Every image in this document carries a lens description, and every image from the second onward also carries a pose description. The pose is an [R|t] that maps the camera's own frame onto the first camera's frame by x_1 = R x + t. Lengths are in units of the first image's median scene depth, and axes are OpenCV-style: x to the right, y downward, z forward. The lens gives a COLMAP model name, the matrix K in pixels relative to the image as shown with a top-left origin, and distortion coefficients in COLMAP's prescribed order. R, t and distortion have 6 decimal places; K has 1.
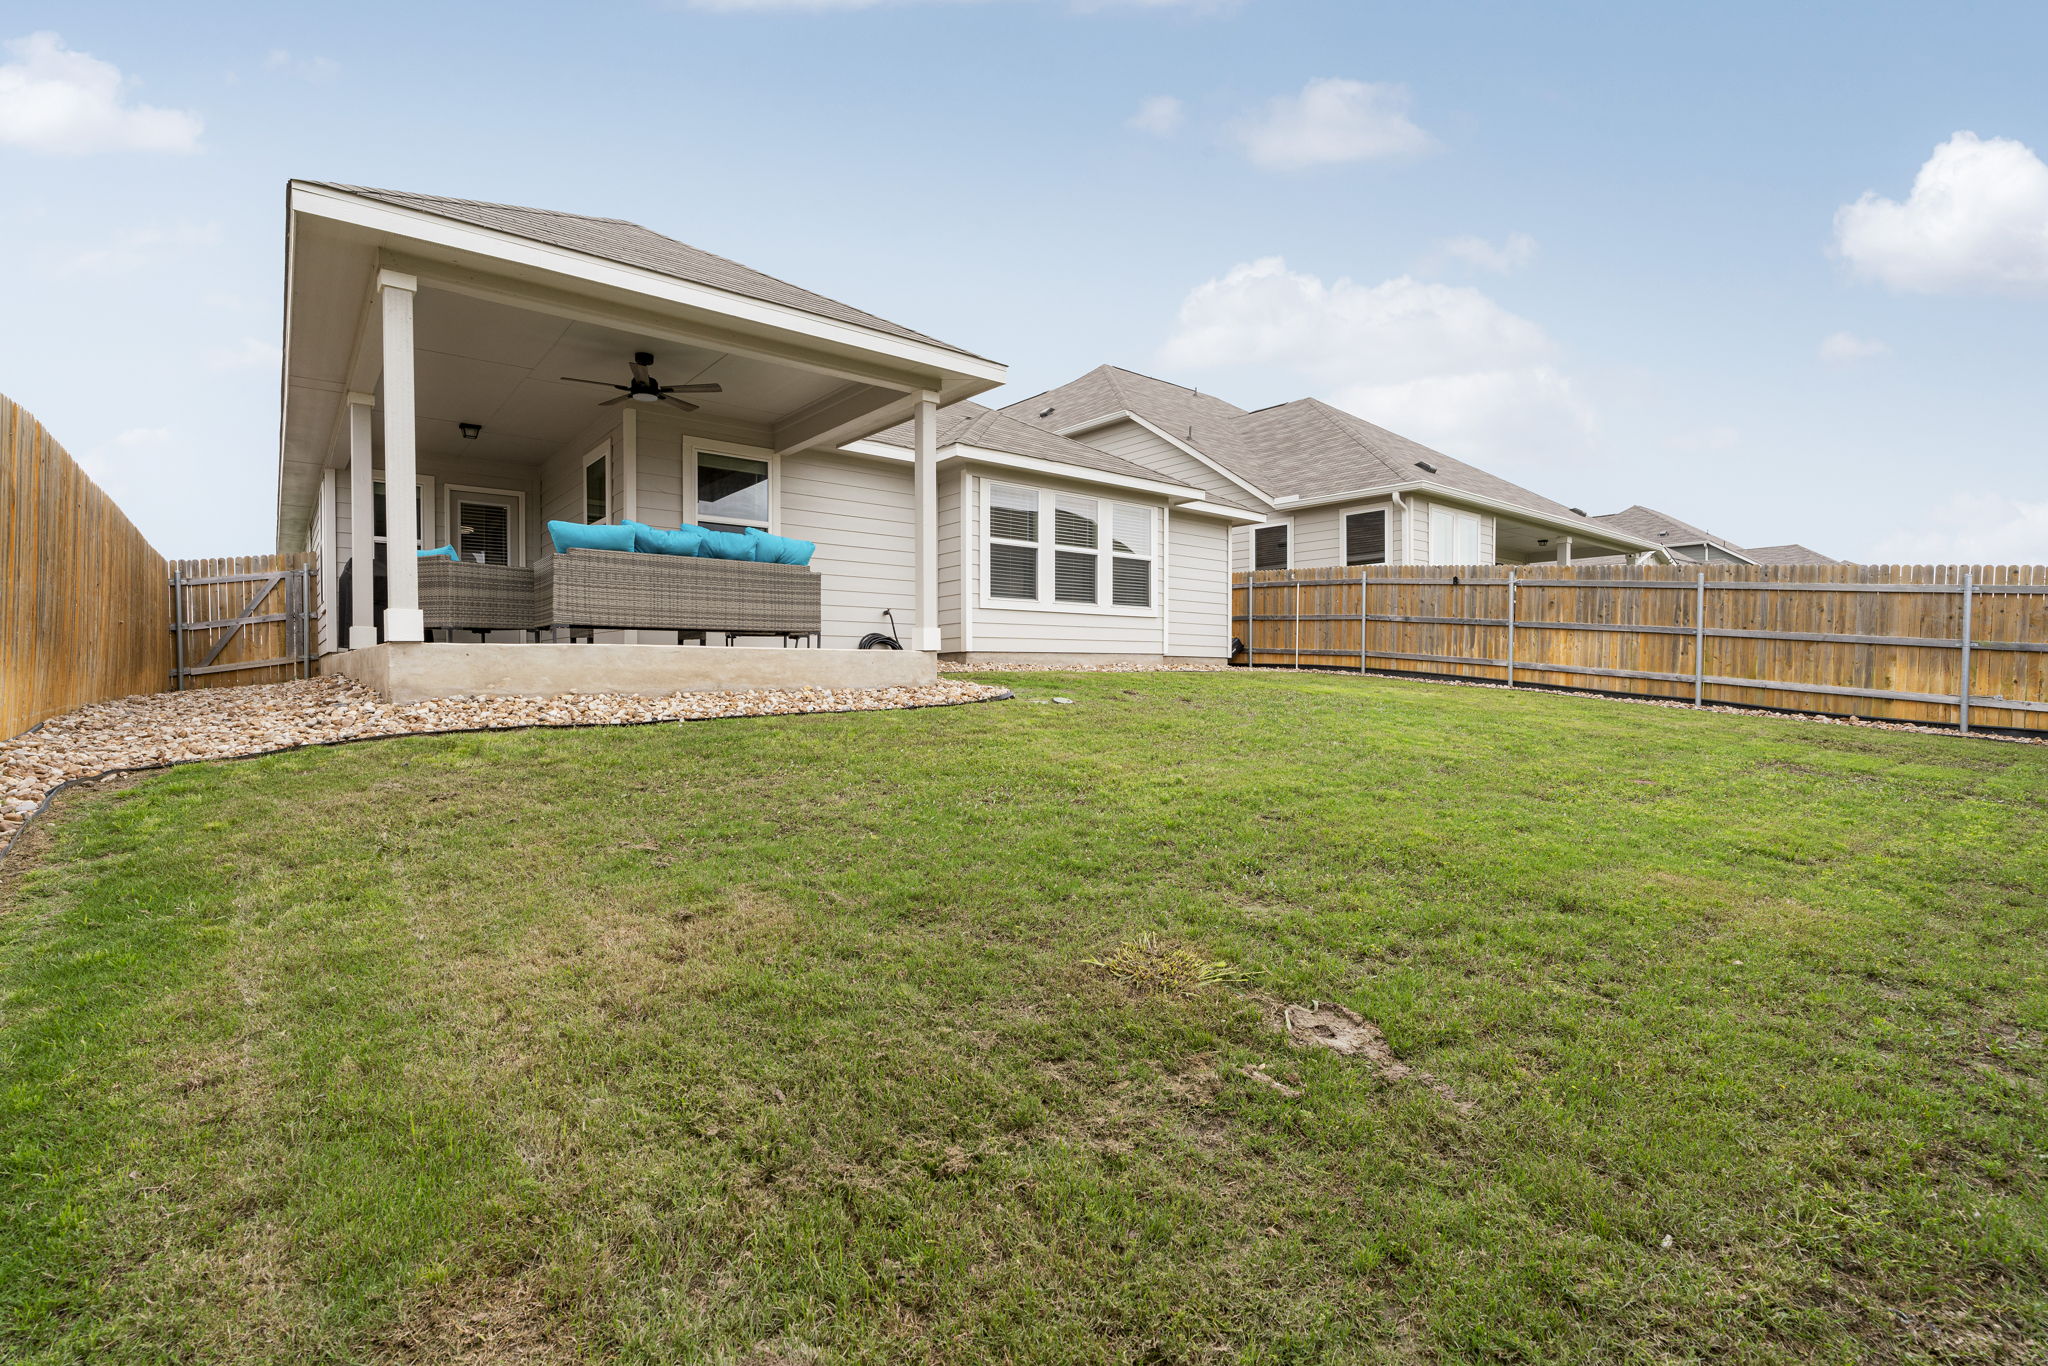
lens RADIAL K [[933.9, 0, 1027.6], [0, 933.9, 668.3], [0, 0, 1]] dist [0.002449, 0.001101]
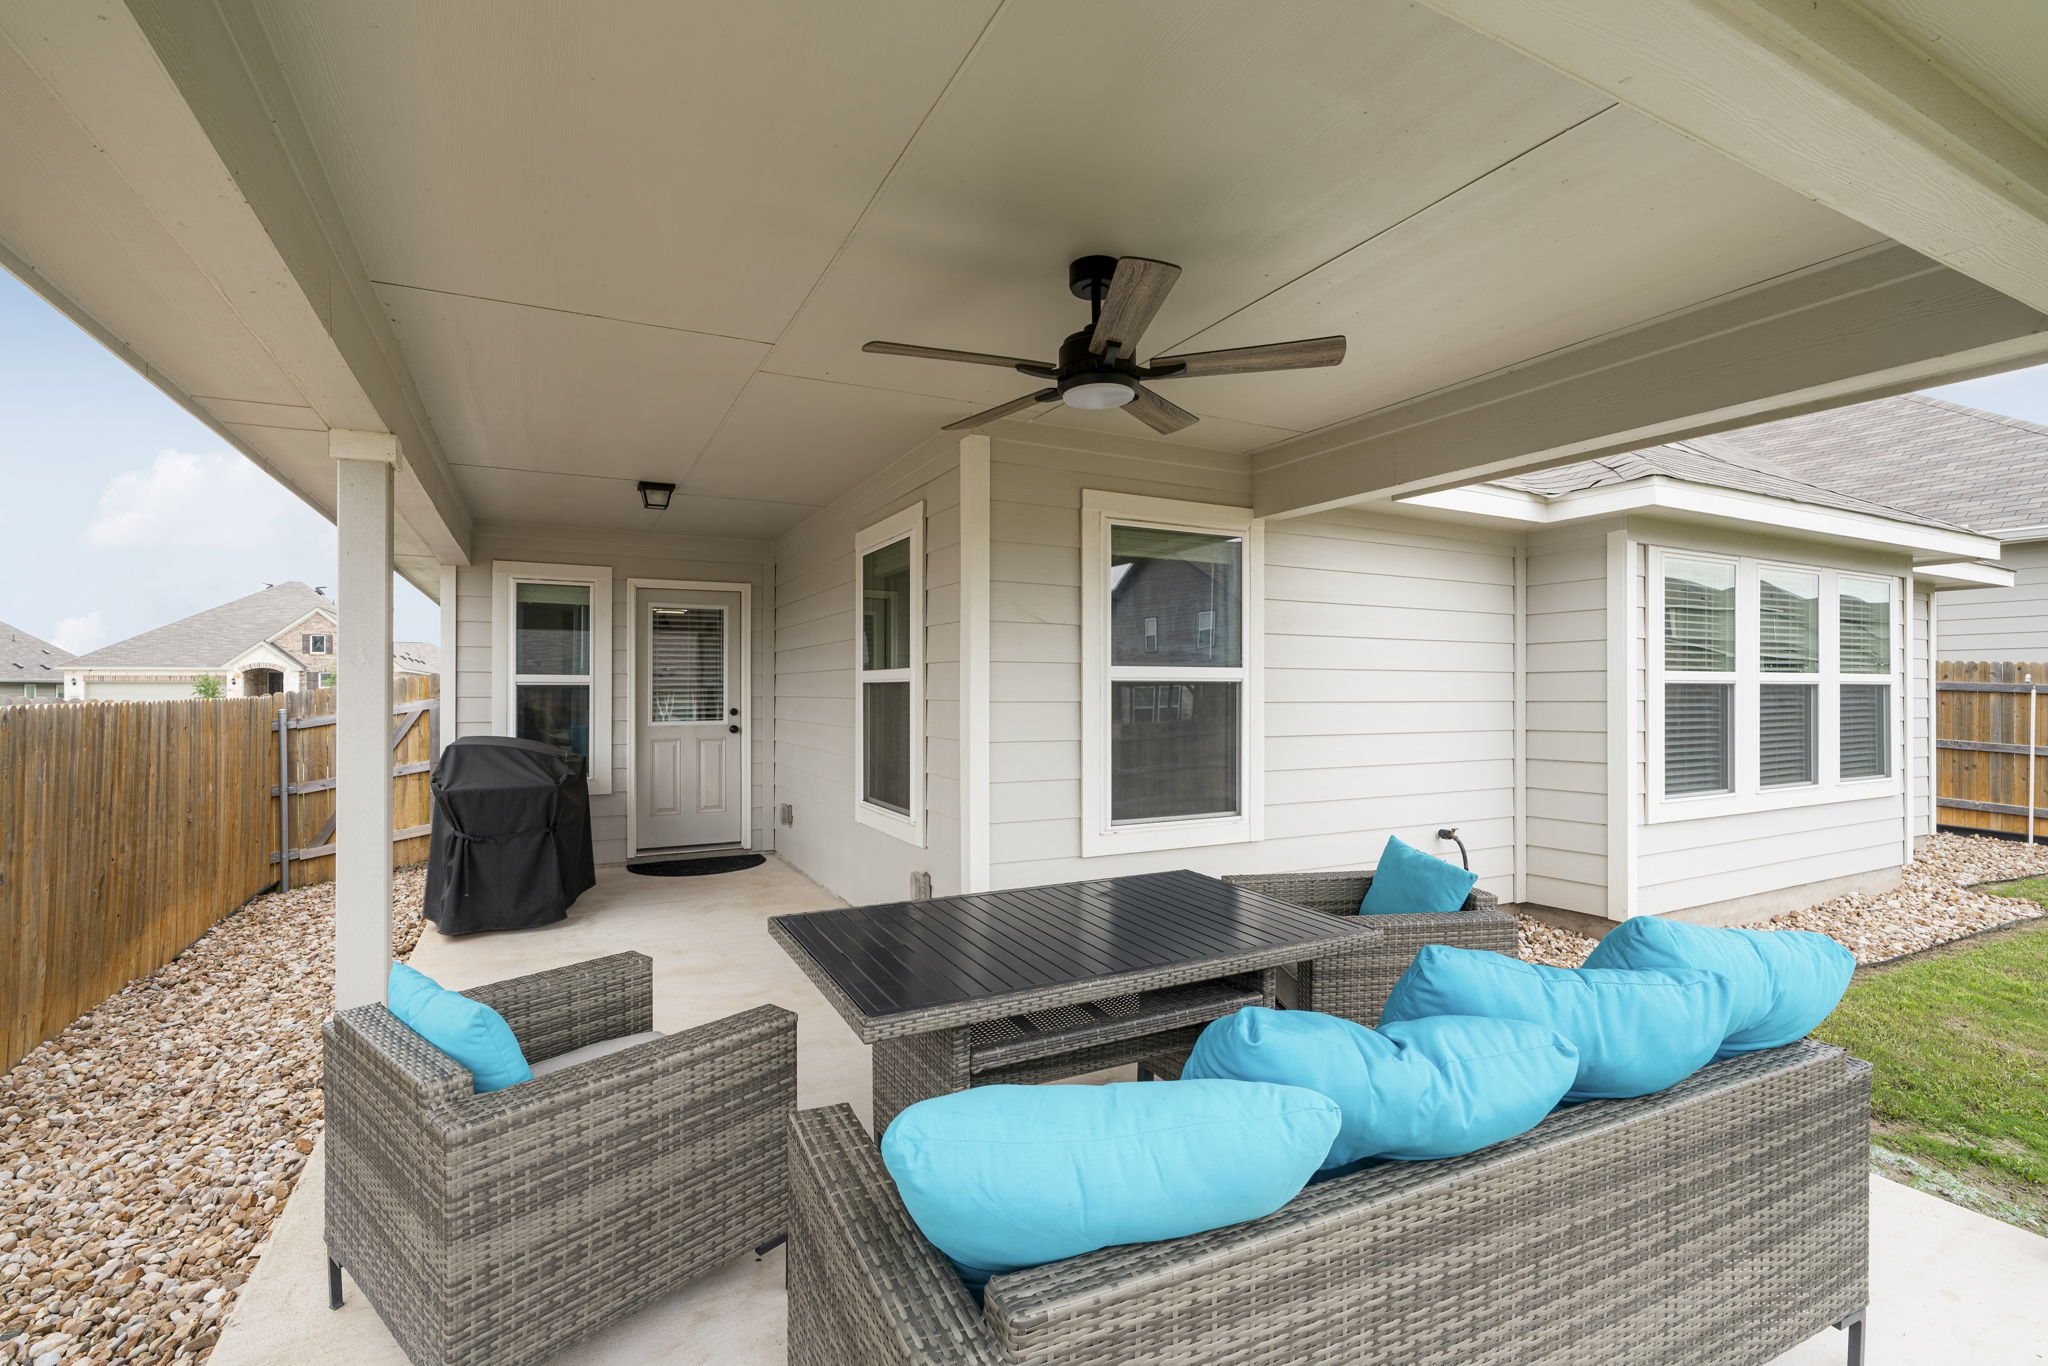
lens RADIAL K [[933.9, 0, 1032.4], [0, 933.9, 679.0], [0, 0, 1]] dist [0.002449, 0.001101]
pose [[0.980551, -0.000621, -0.196266, -0.258525], [-0.000306, 0.999989, -0.004691, -0.133264], [0.196266, 0.004660, 0.980540, 0.475898]]
